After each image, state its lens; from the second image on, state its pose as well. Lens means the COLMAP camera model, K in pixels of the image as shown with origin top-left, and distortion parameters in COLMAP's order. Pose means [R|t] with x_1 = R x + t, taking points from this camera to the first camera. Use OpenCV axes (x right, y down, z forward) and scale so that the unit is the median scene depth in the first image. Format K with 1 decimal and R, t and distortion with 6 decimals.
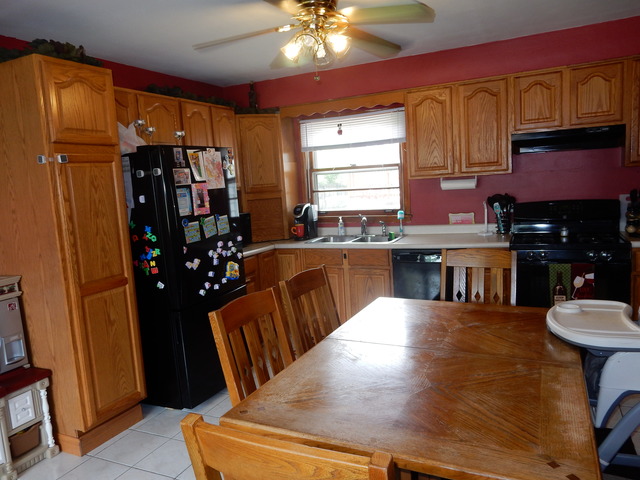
lens RADIAL K [[472.5, 0, 320.0], [0, 472.5, 240.0], [0, 0, 1]] dist [-0.002596, 0.003942]
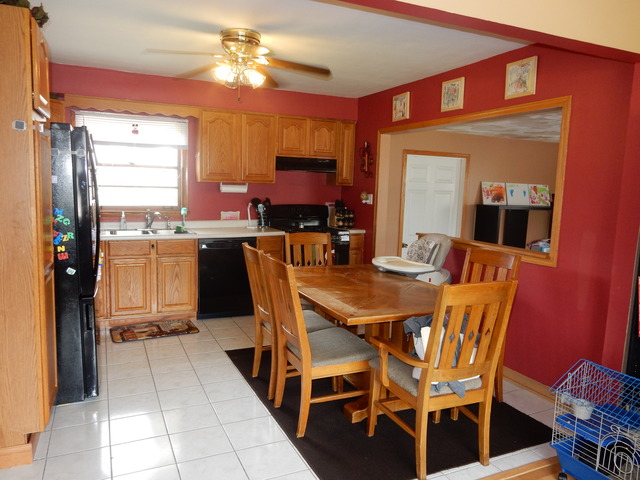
lens RADIAL K [[472.5, 0, 320.0], [0, 472.5, 240.0], [0, 0, 1]] dist [-0.002596, 0.003942]
pose [[0.636306, -0.010097, 0.771371, -0.596566], [0.027262, 0.999584, -0.009404, 0.043885], [-0.770955, 0.027013, 0.636316, 0.004747]]
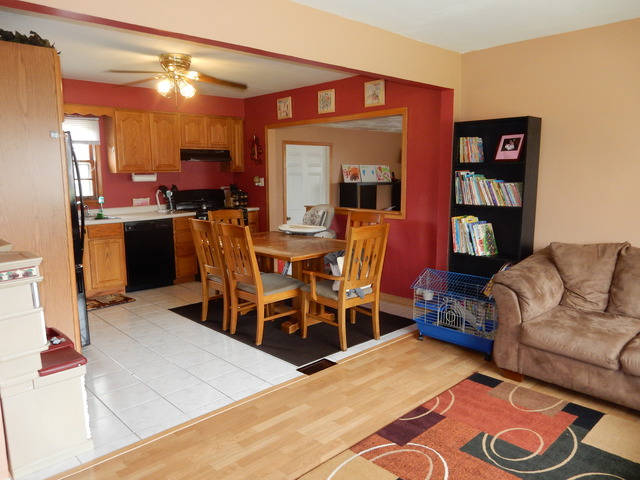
lens RADIAL K [[472.5, 0, 320.0], [0, 472.5, 240.0], [0, 0, 1]] dist [-0.002596, 0.003942]
pose [[0.358957, -0.076520, 0.930212, -0.970376], [0.101820, 0.993896, 0.042468, 0.073297], [-0.927784, 0.079470, 0.364557, -0.032516]]
